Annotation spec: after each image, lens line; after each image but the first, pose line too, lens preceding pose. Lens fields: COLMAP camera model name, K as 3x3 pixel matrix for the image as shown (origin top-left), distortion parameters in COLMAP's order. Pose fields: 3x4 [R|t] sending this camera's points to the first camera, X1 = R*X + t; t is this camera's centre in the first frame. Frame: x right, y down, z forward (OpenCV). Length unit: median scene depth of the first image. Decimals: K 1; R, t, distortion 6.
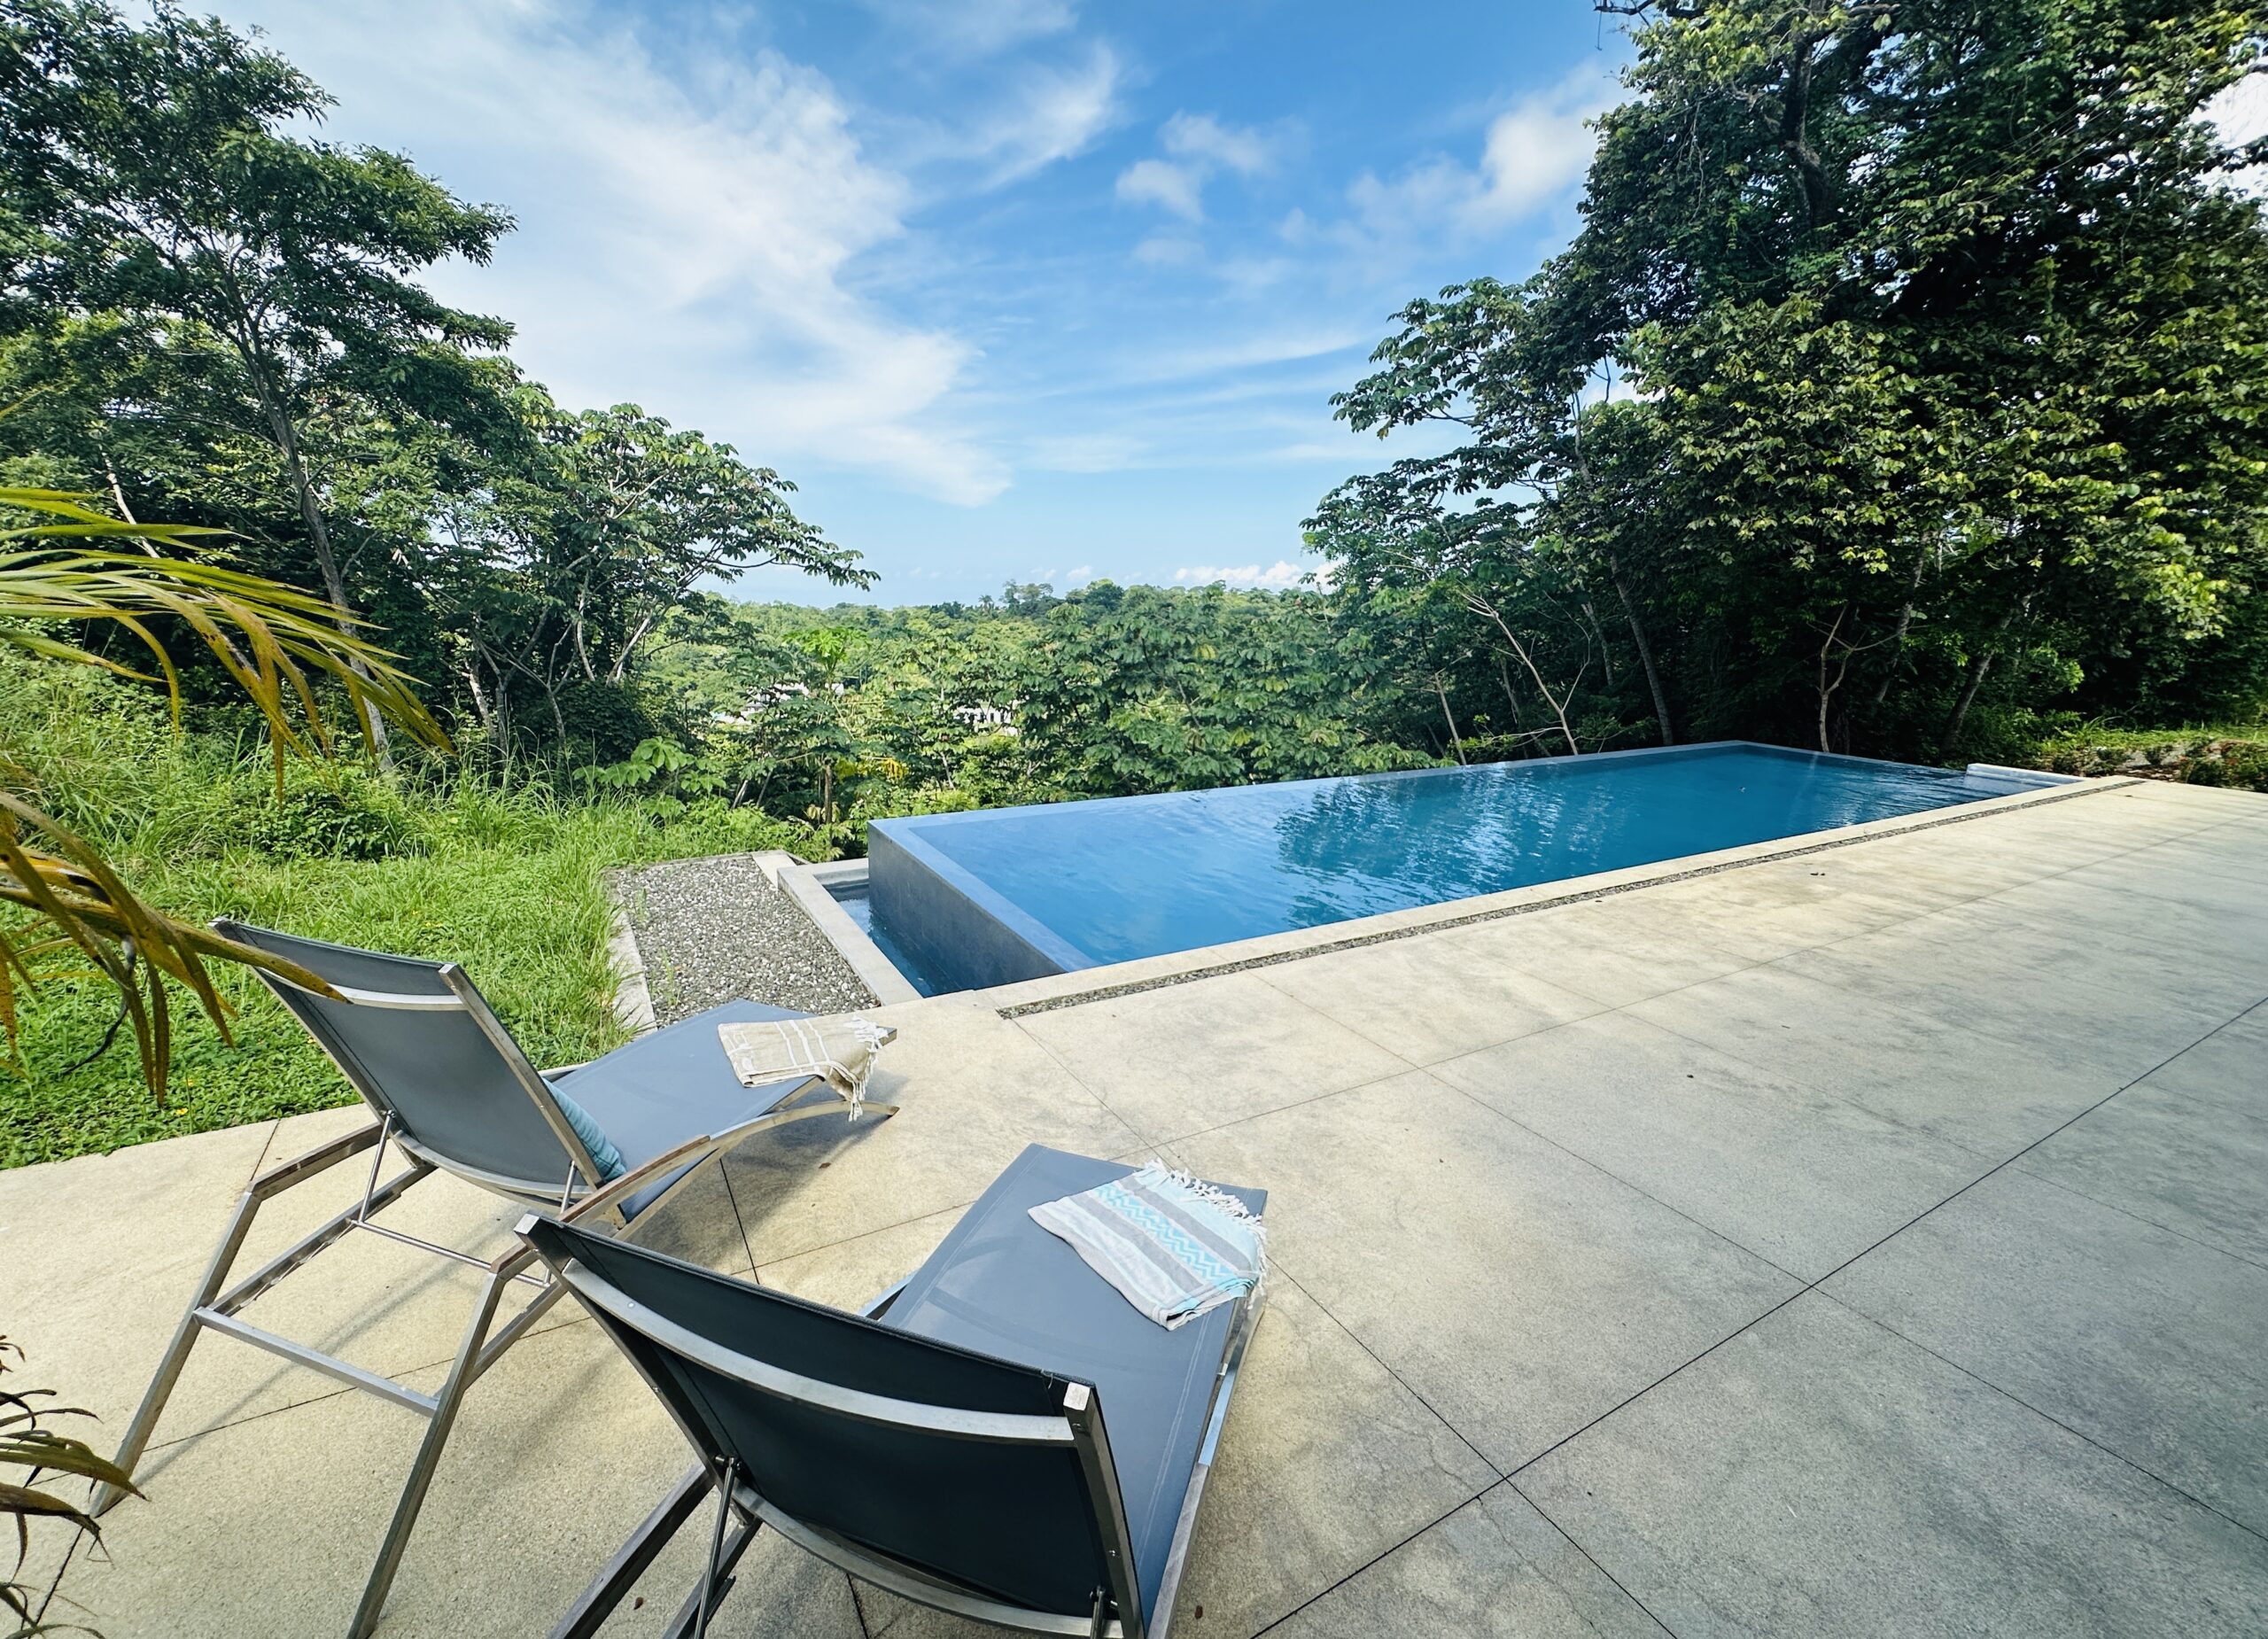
lens RADIAL K [[954.3, 0, 1062.9], [0, 954.3, 814.5], [0, 0, 1]] dist [-0.007411, 0.001729]
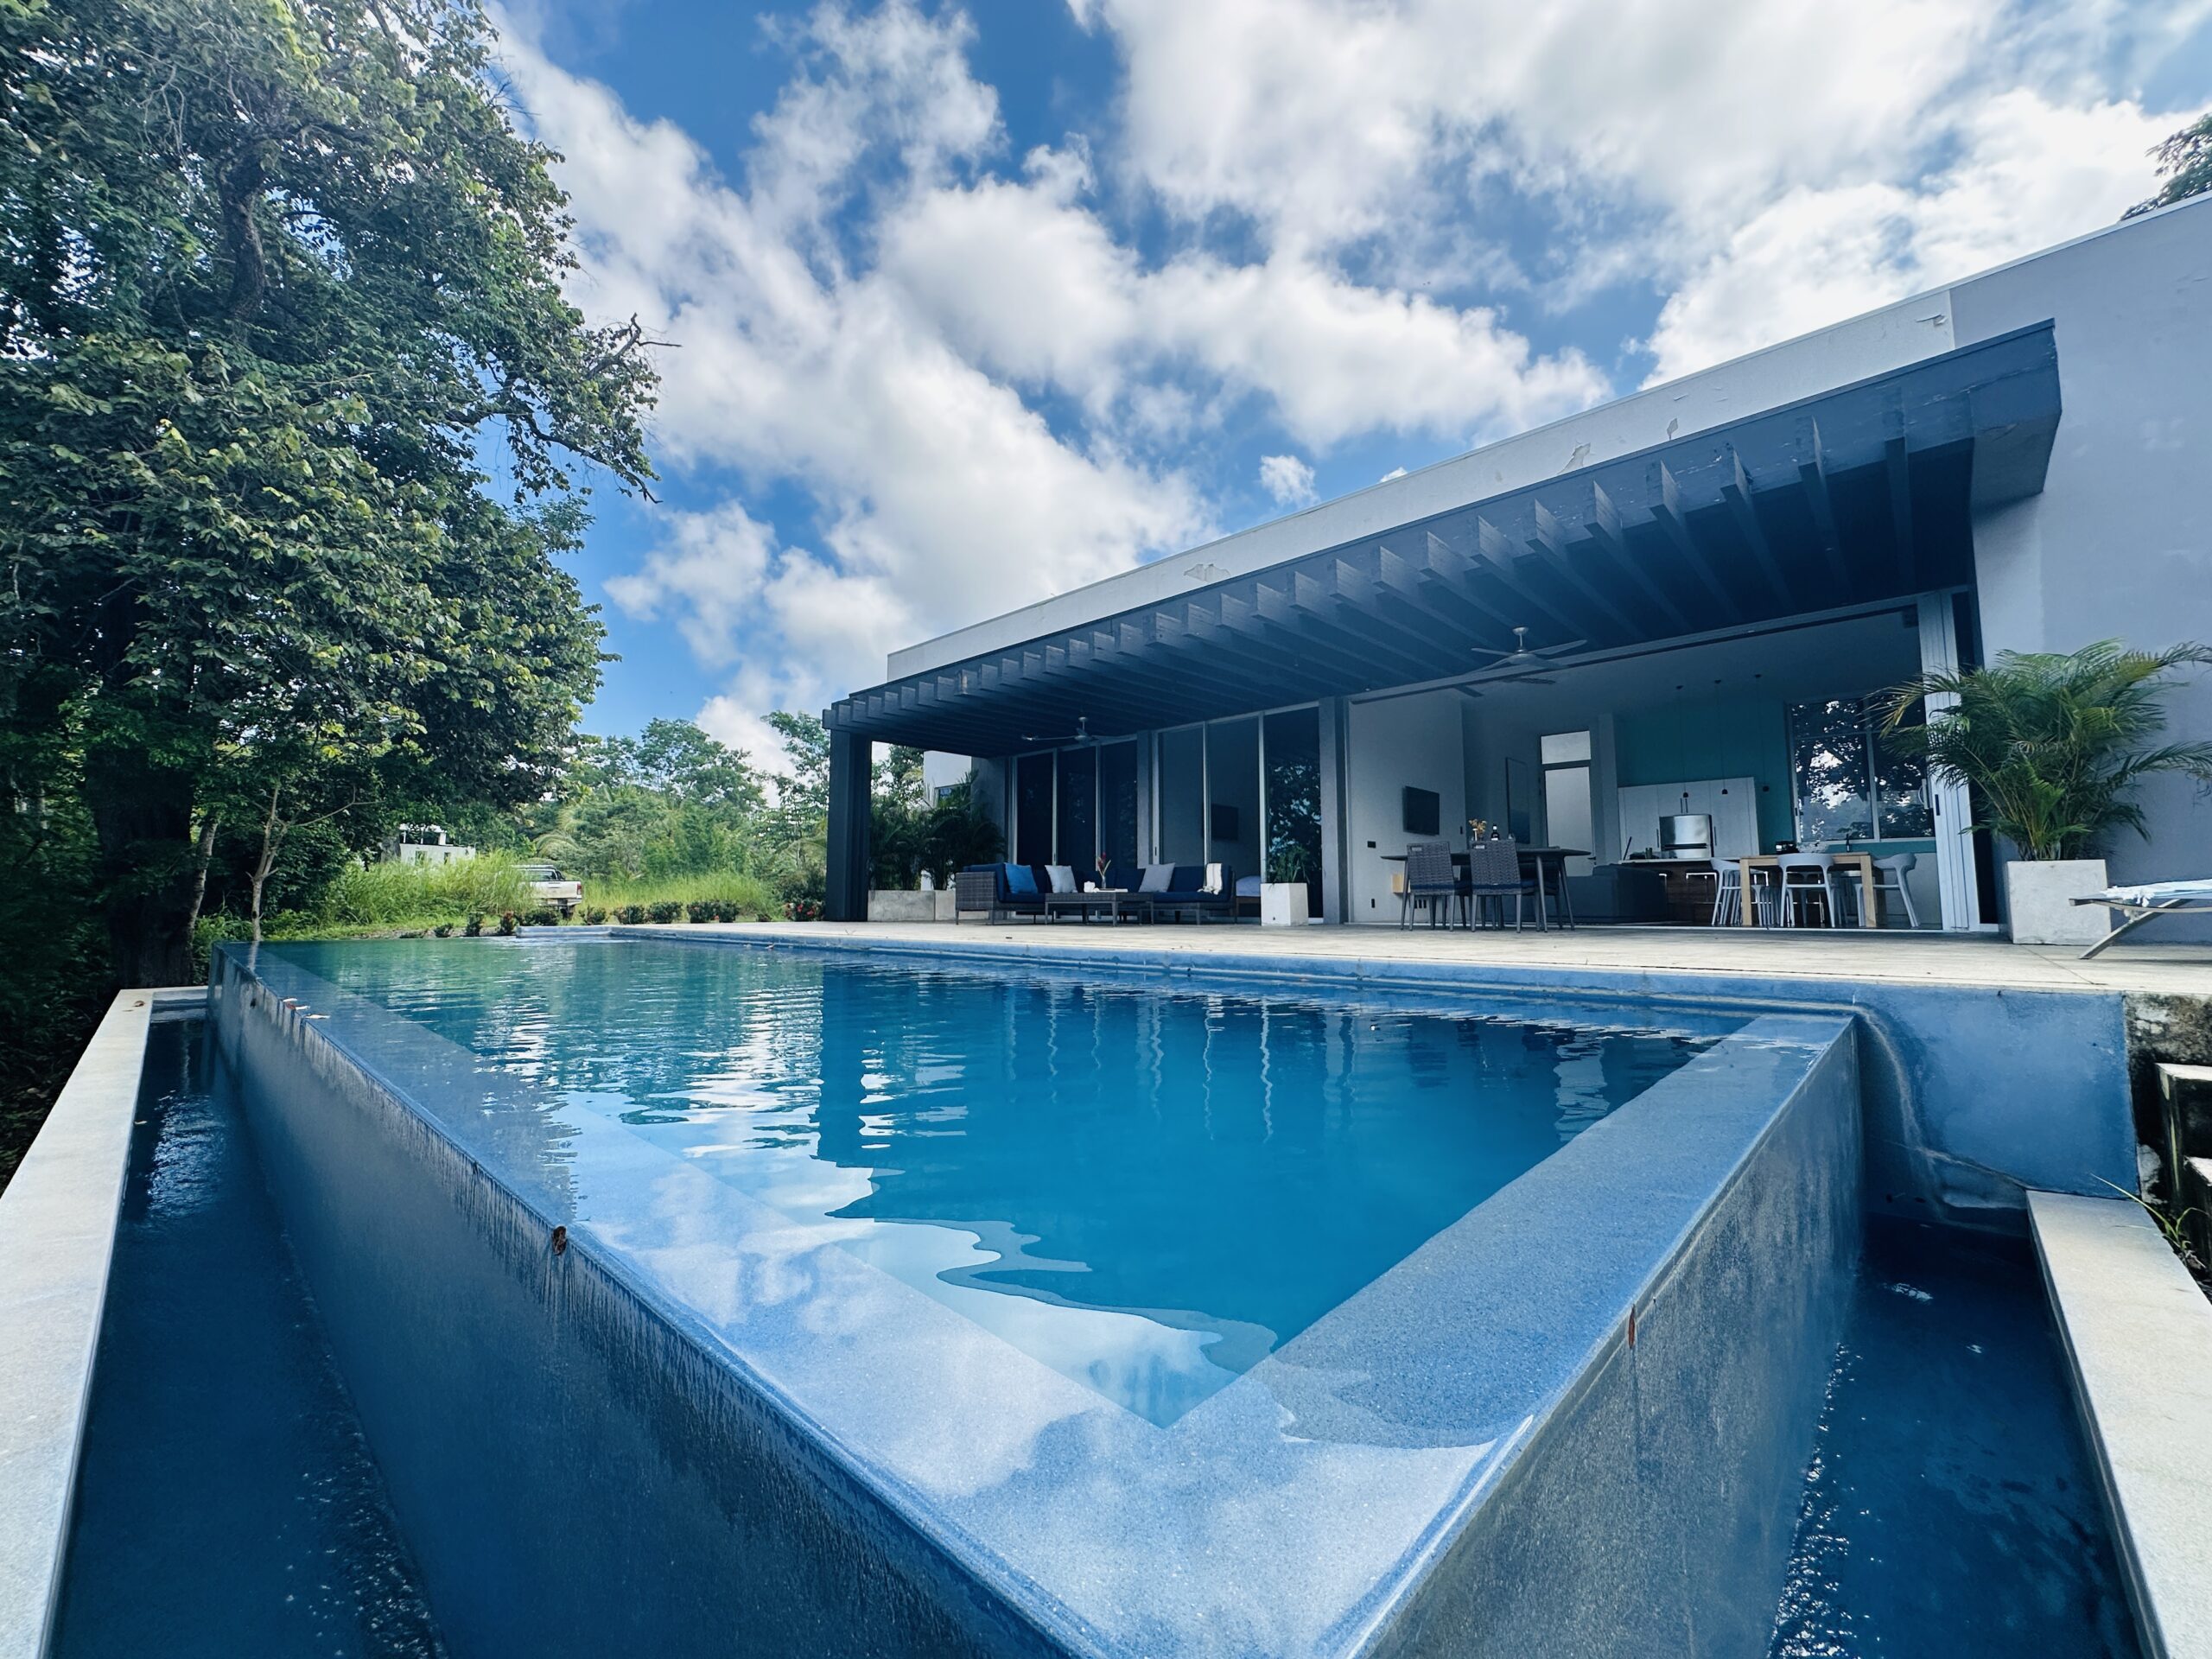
lens RADIAL K [[879.1, 0, 1102.5], [0, 879.1, 834.6], [0, 0, 1]] dist [-0.002230, 0.000375]
pose [[-0.323040, 0.055379, 0.944764, -0.158743], [0.208786, 0.977860, 0.014070, -0.029306], [-0.923067, 0.201799, -0.327451, 0.659091]]
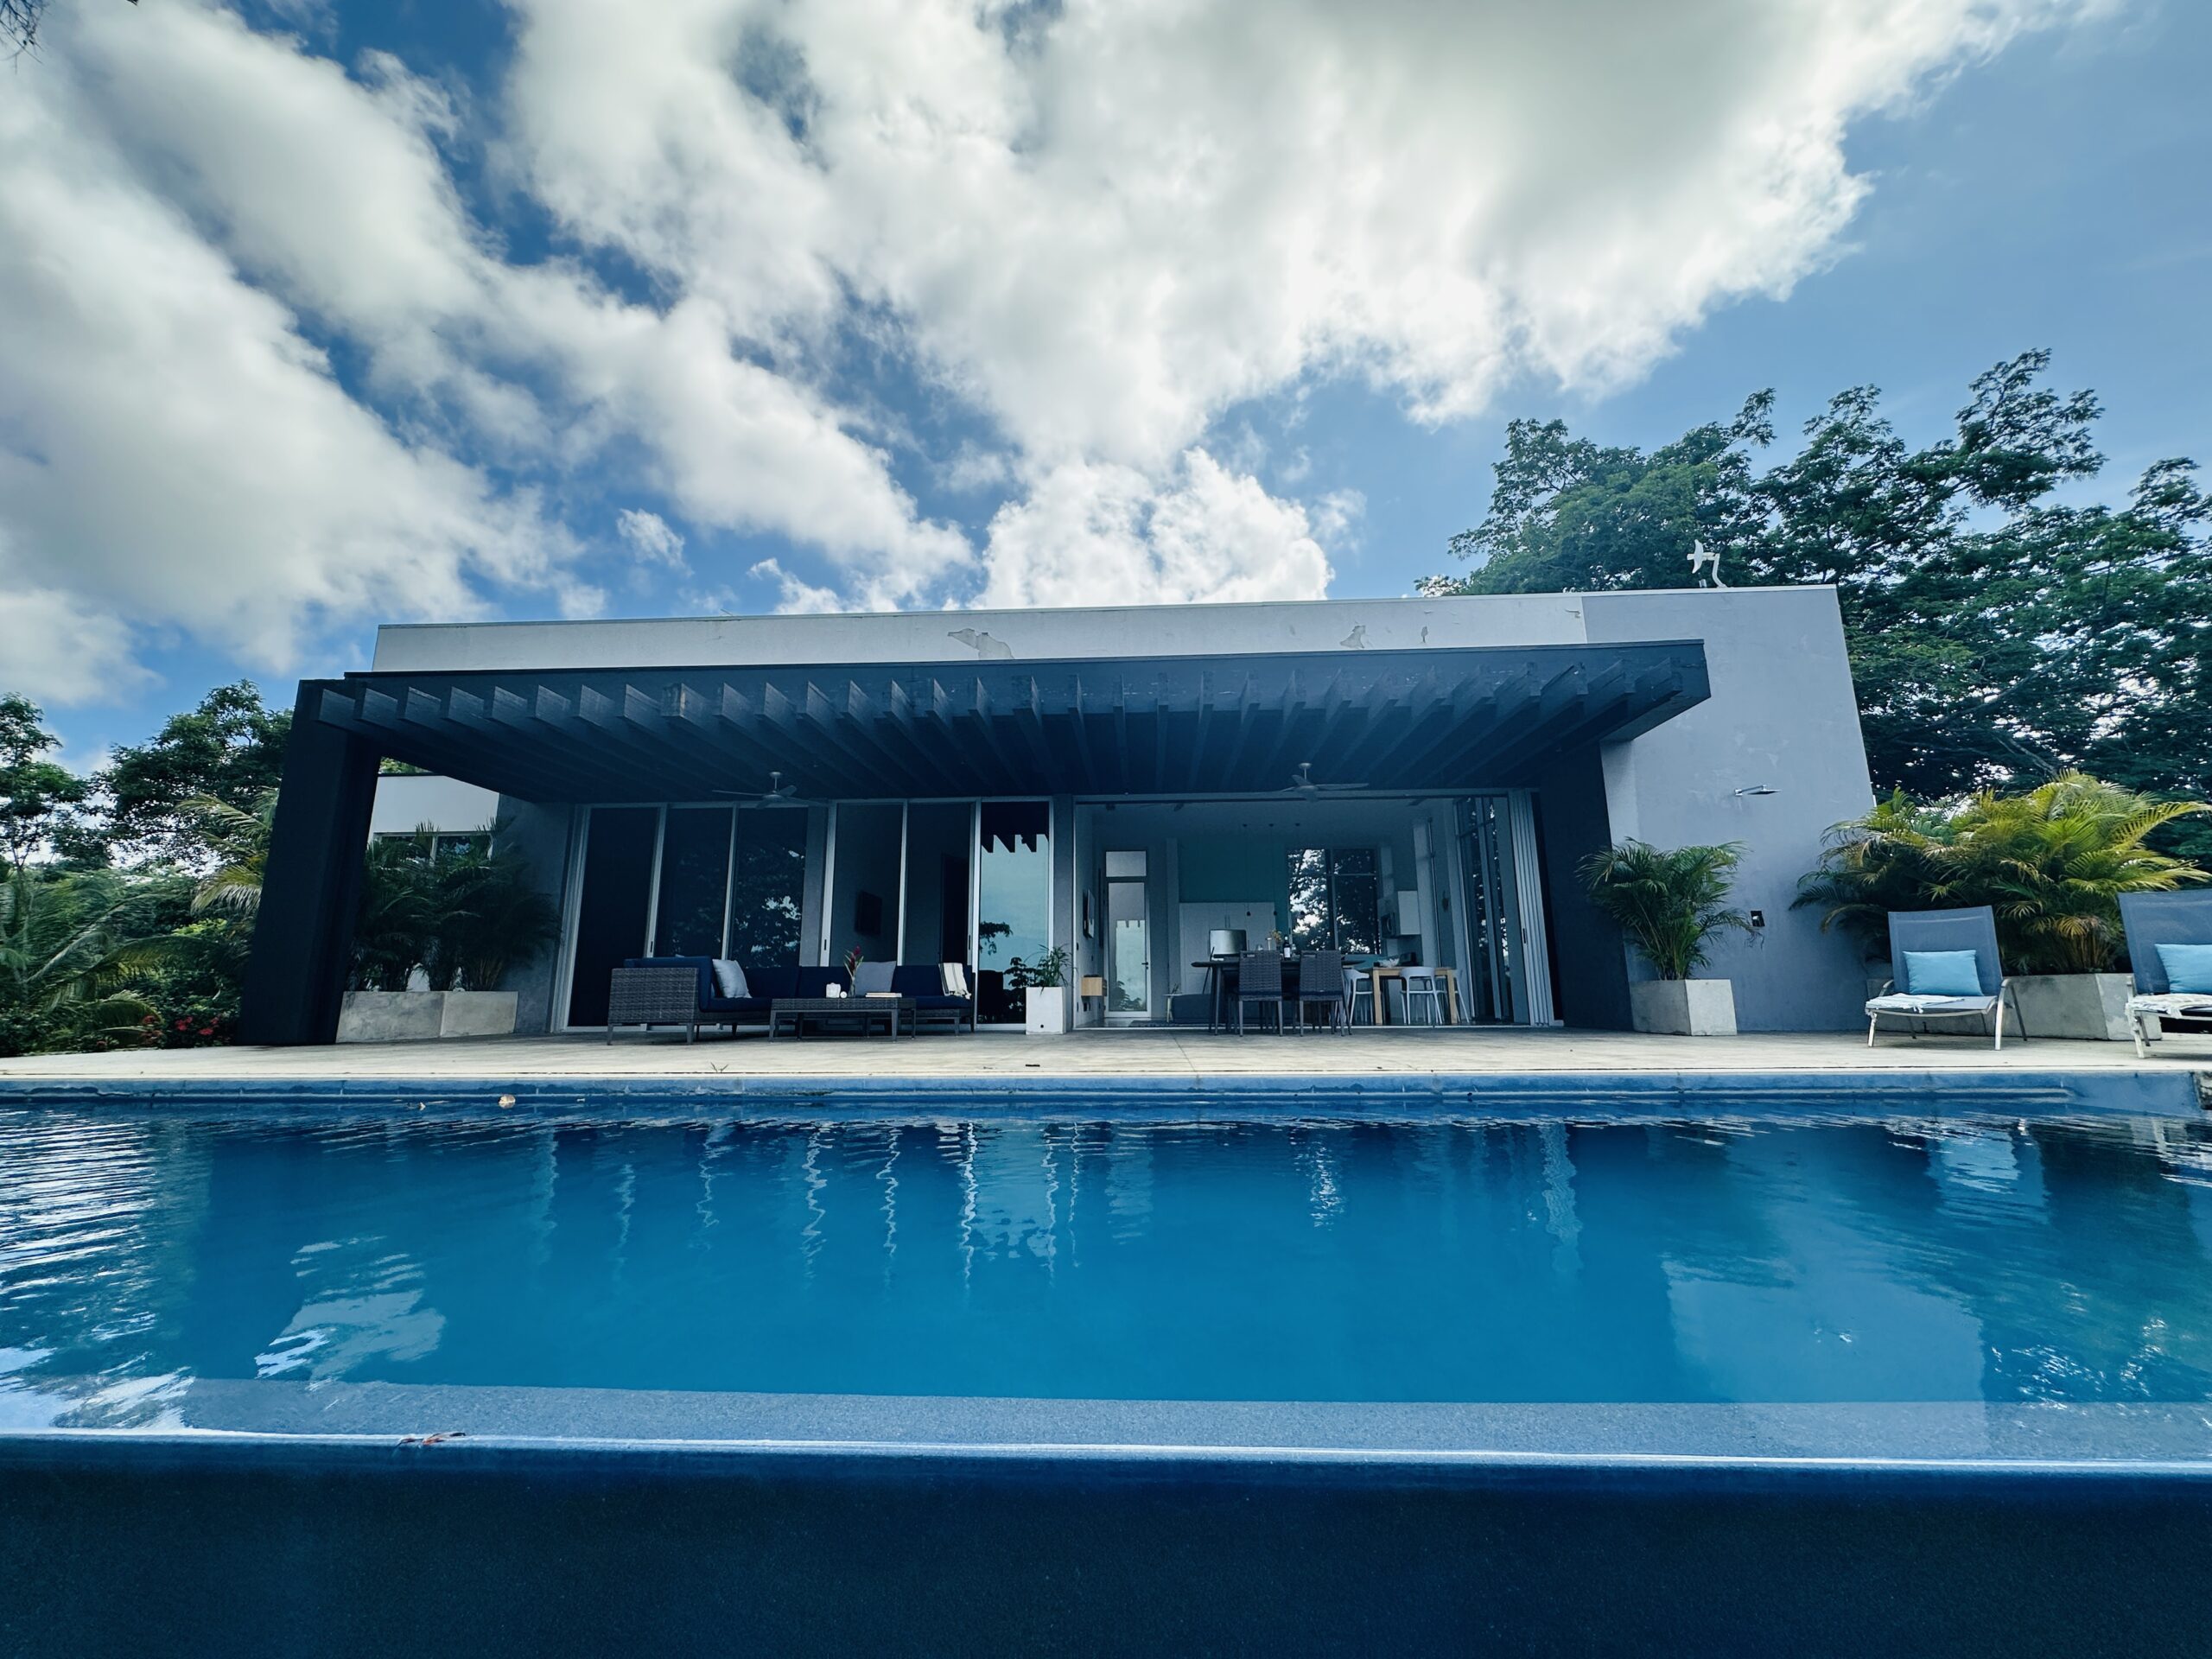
lens RADIAL K [[879.1, 0, 1107.0], [0, 879.1, 836.9], [0, 0, 1]] dist [-0.002230, 0.000375]
pose [[-0.865697, 0.076646, 0.494665, 0.171108], [0.102579, 0.994399, 0.025443, -0.086410], [-0.489945, 0.072768, -0.868711, 0.890244]]
